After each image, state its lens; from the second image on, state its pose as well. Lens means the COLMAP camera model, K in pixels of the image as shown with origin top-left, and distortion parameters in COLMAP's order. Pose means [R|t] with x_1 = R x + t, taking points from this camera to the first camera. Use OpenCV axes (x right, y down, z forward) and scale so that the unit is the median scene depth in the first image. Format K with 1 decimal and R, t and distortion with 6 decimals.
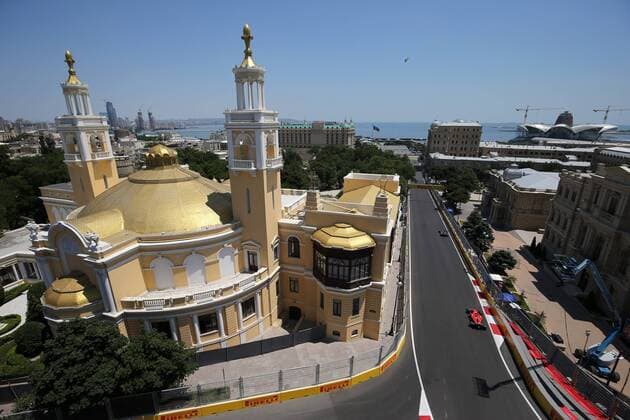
lens RADIAL K [[301.7, 0, 309.4], [0, 301.7, 213.6], [0, 0, 1]] dist [0.002644, 0.005639]
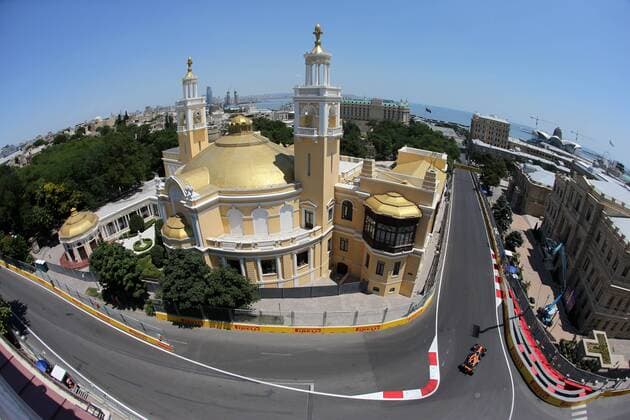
lens RADIAL K [[301.7, 0, 309.4], [0, 301.7, 213.6], [0, 0, 1]] dist [0.002644, 0.005639]
pose [[0.978390, 0.095834, -0.183220, 0.034125], [-0.071615, 0.988320, 0.134519, -0.027687], [0.193971, -0.118491, 0.973825, -0.176117]]
